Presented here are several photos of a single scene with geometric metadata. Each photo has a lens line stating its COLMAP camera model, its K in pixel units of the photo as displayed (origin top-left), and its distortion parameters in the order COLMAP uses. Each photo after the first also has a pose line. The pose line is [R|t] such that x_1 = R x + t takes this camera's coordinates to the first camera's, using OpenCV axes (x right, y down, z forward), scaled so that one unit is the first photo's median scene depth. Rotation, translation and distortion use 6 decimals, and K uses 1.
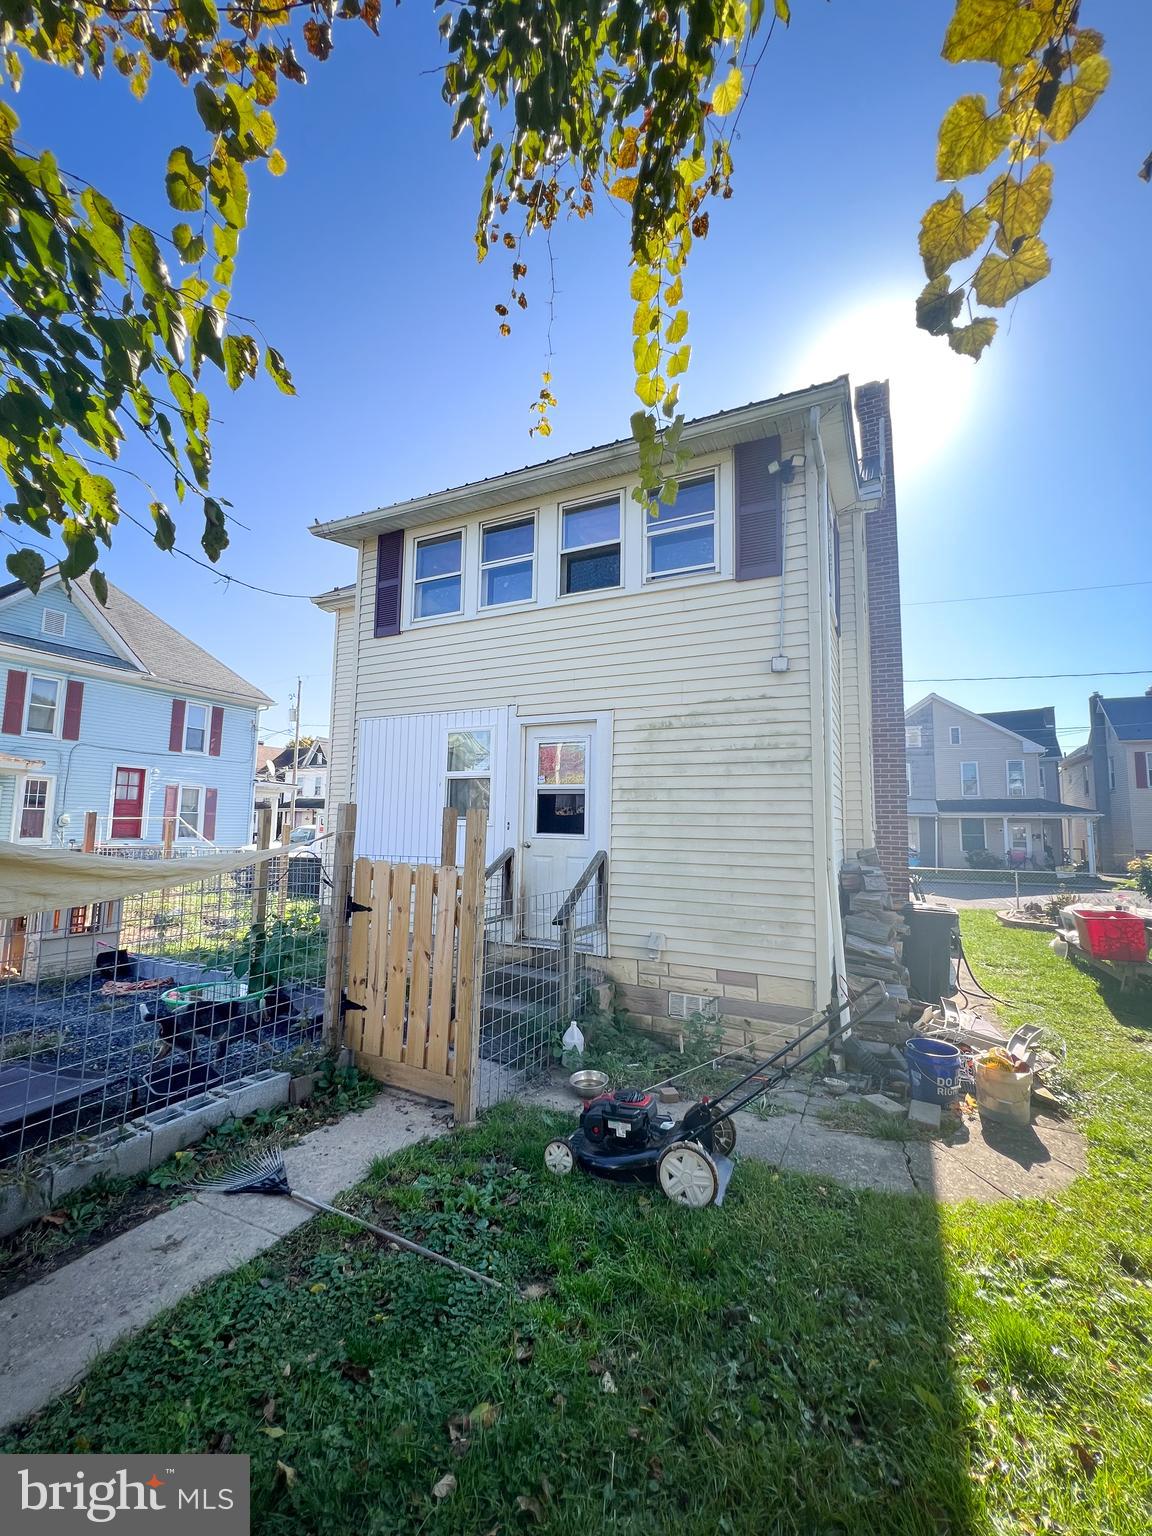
lens RADIAL K [[615.1, 0, 576.0], [0, 615.1, 768.0], [0, 0, 1]] dist [-0.000034, 0.000730]
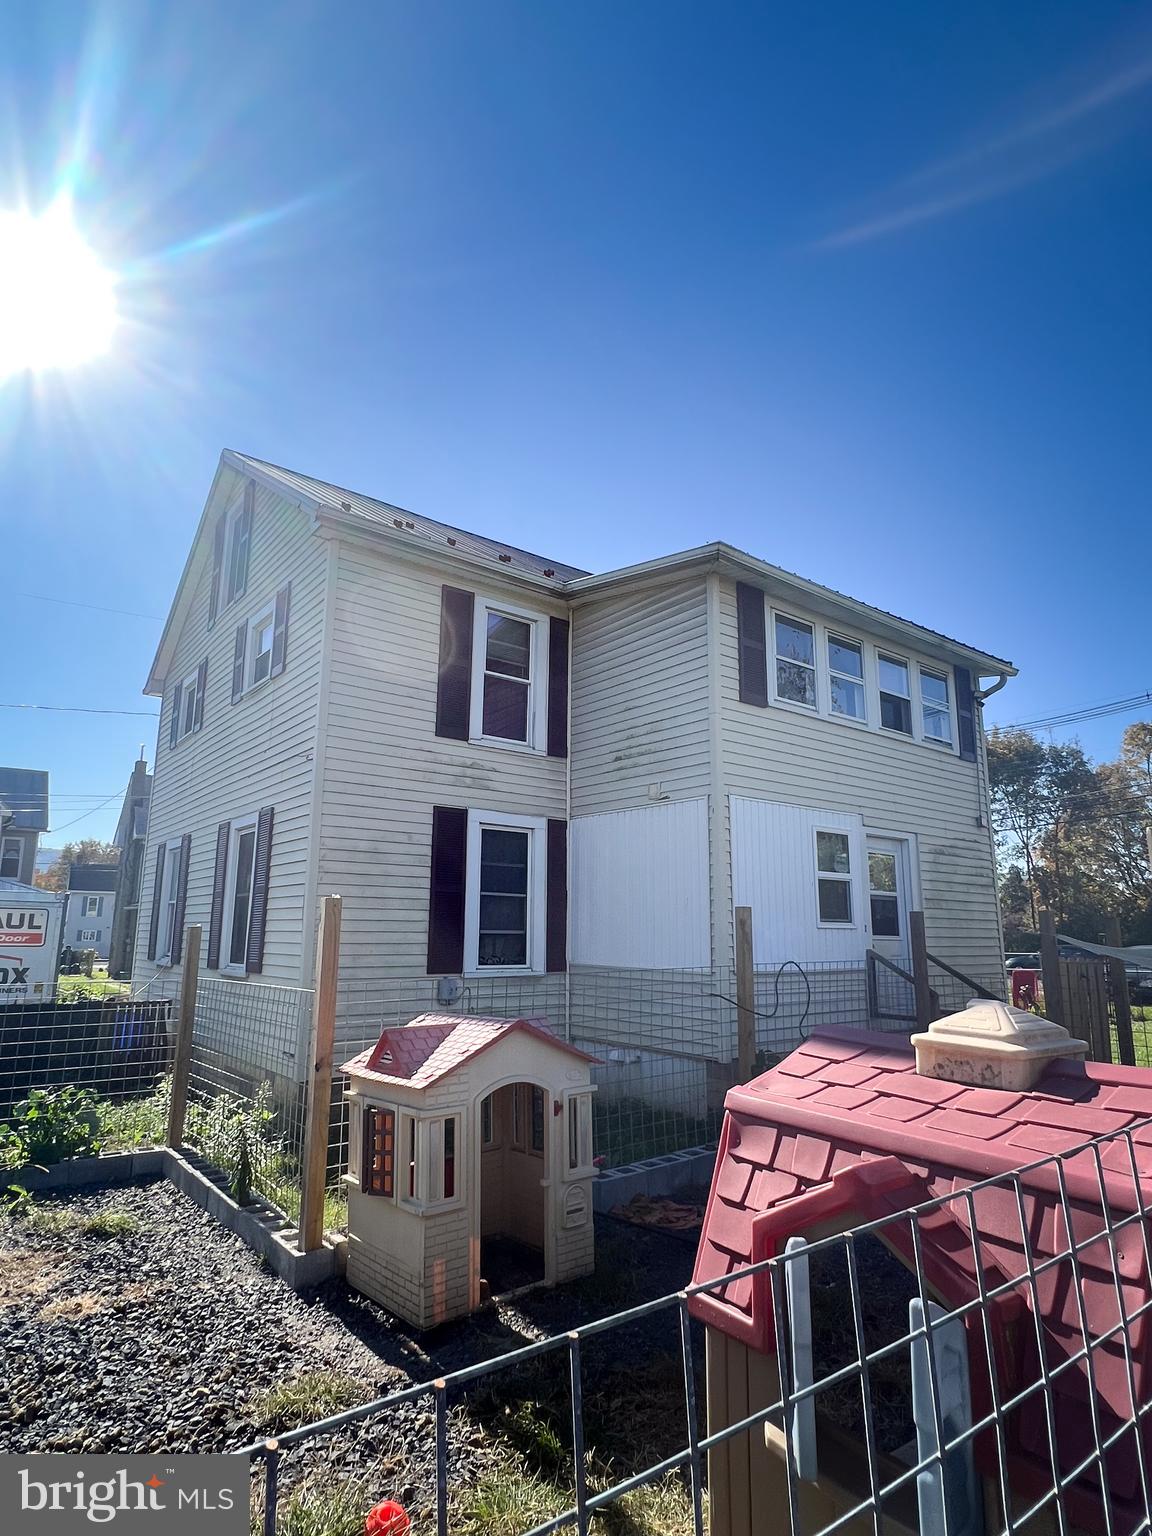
lens RADIAL K [[844.4, 0, 576.0], [0, 844.4, 768.0], [0, 0, 1]] dist [0.004083, 0.000765]
pose [[0.436496, 0.158907, 0.885562, -1.584627], [-0.084667, 0.987166, -0.135406, 0.057148], [-0.895713, -0.015874, 0.444348, 0.766855]]
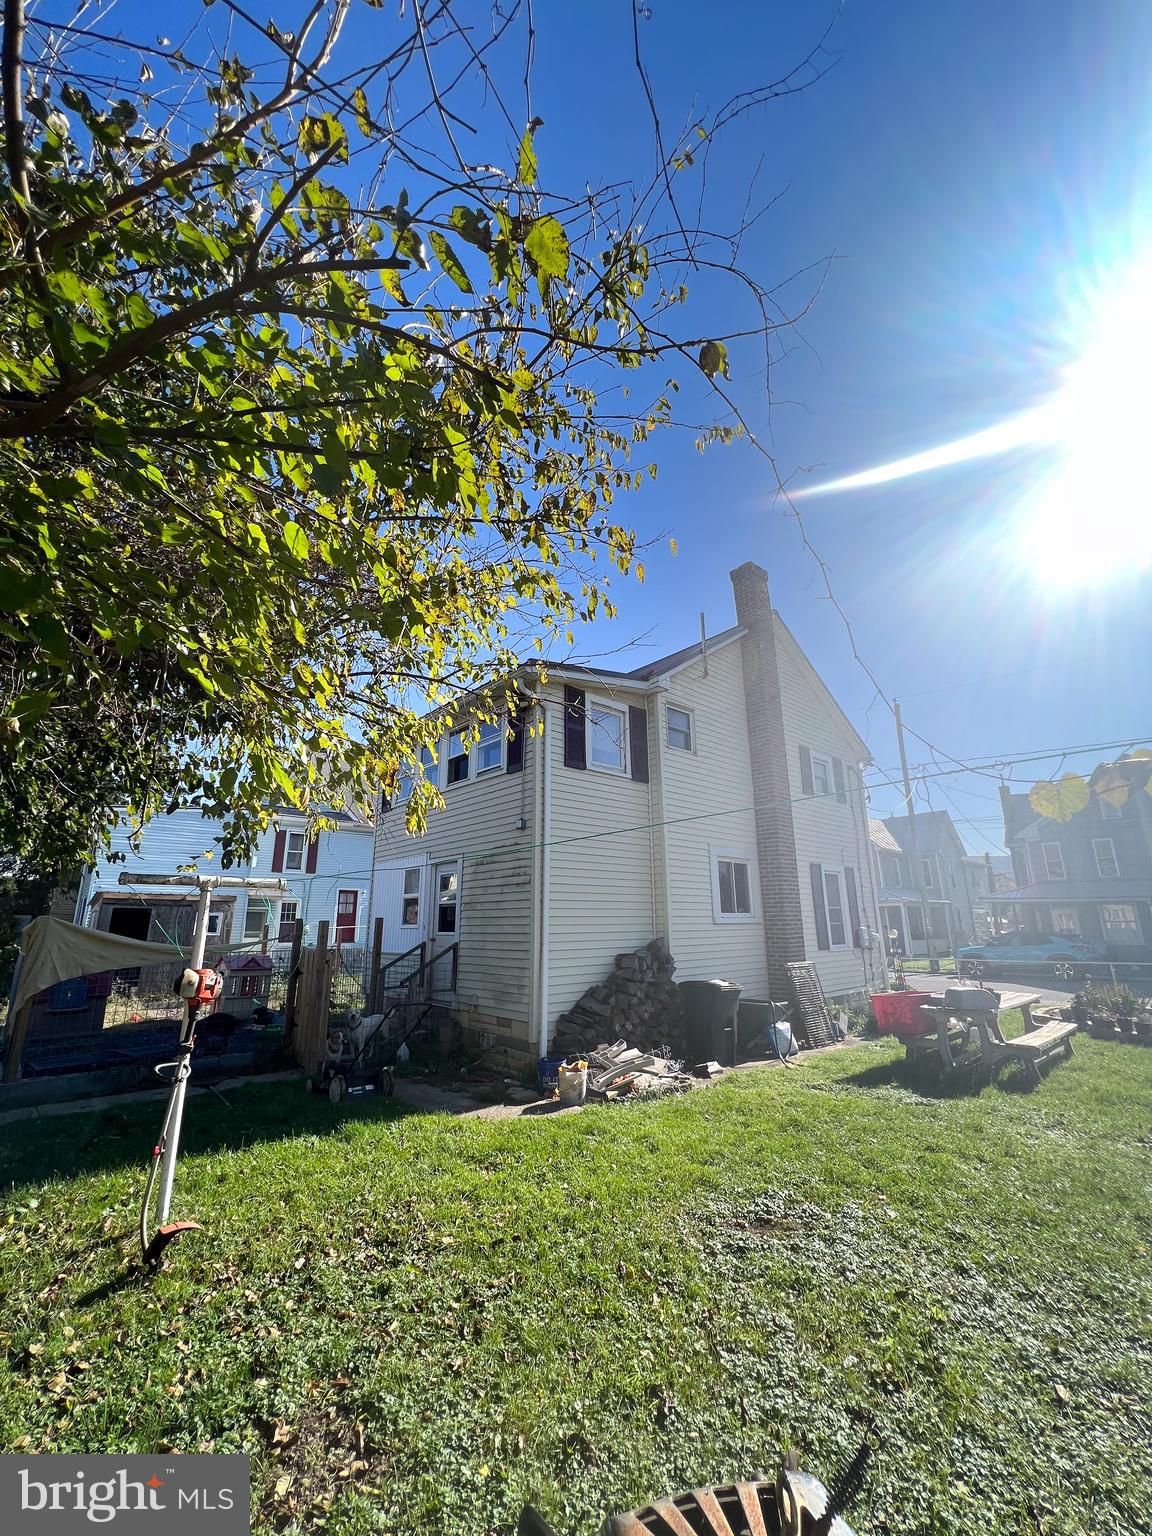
lens RADIAL K [[615.1, 0, 576.0], [0, 615.1, 768.0], [0, 0, 1]] dist [-0.000034, 0.000730]
pose [[0.923612, -0.116232, -0.365283, 0.860985], [0.056796, 0.983898, -0.169466, -0.021601], [0.379099, 0.135774, 0.915341, -0.378460]]
